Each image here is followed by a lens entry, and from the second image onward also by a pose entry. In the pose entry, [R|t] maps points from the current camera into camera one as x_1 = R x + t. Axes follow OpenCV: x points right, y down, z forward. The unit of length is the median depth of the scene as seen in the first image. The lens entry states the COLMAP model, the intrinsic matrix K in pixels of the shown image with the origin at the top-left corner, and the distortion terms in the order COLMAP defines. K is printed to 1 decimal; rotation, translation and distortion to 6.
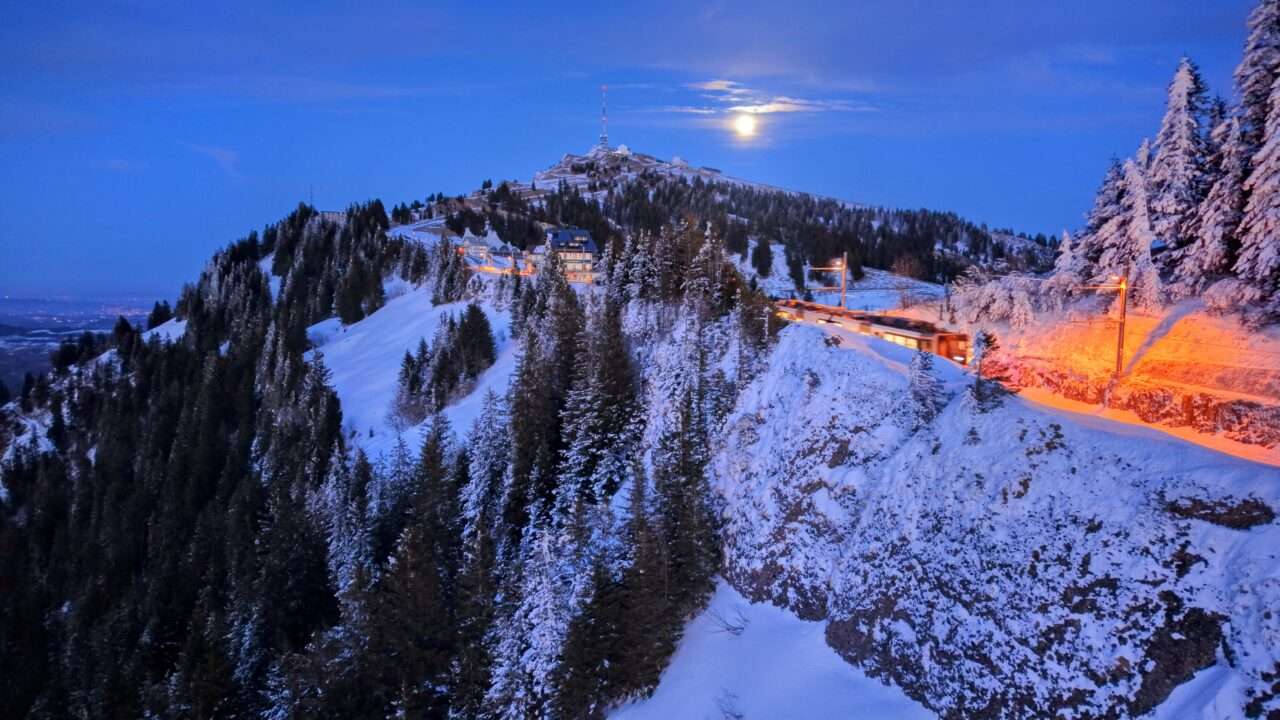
lens RADIAL K [[838.3, 0, 635.7], [0, 838.3, 350.5], [0, 0, 1]] dist [0.009815, -0.025677]
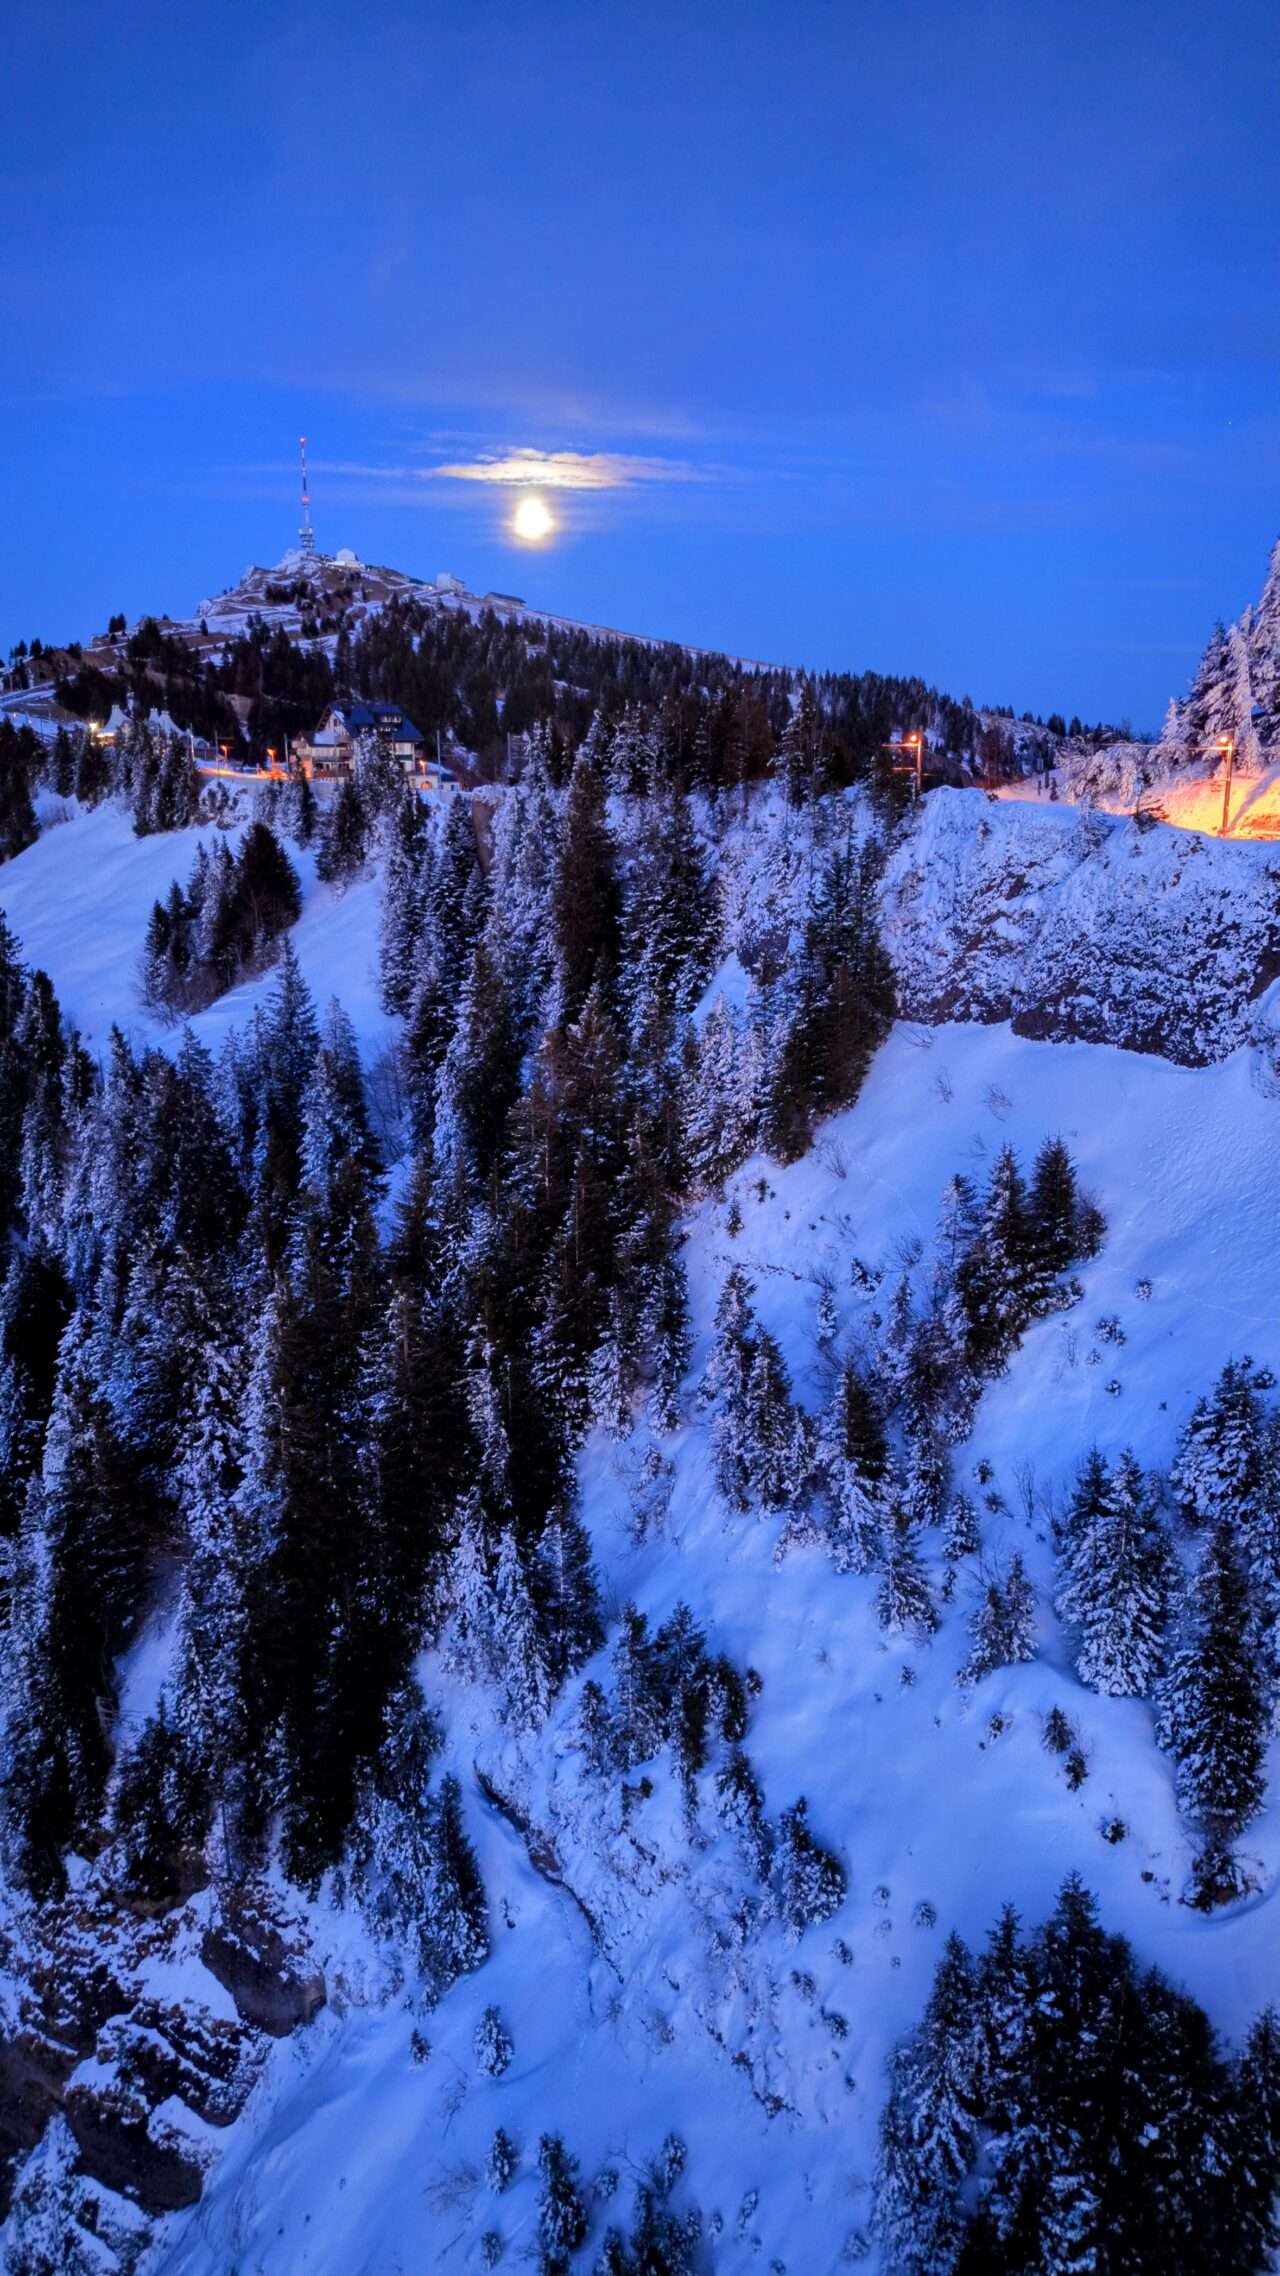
lens RADIAL K [[1490.5, 0, 644.9], [0, 1490.5, 1132.7], [0, 0, 1]] dist [0.009815, -0.025677]
pose [[0.981651, -0.052869, 0.183212, -0.272770], [0.028059, 0.990387, 0.135451, 0.066983], [-0.188612, -0.127825, 0.973697, -0.404103]]
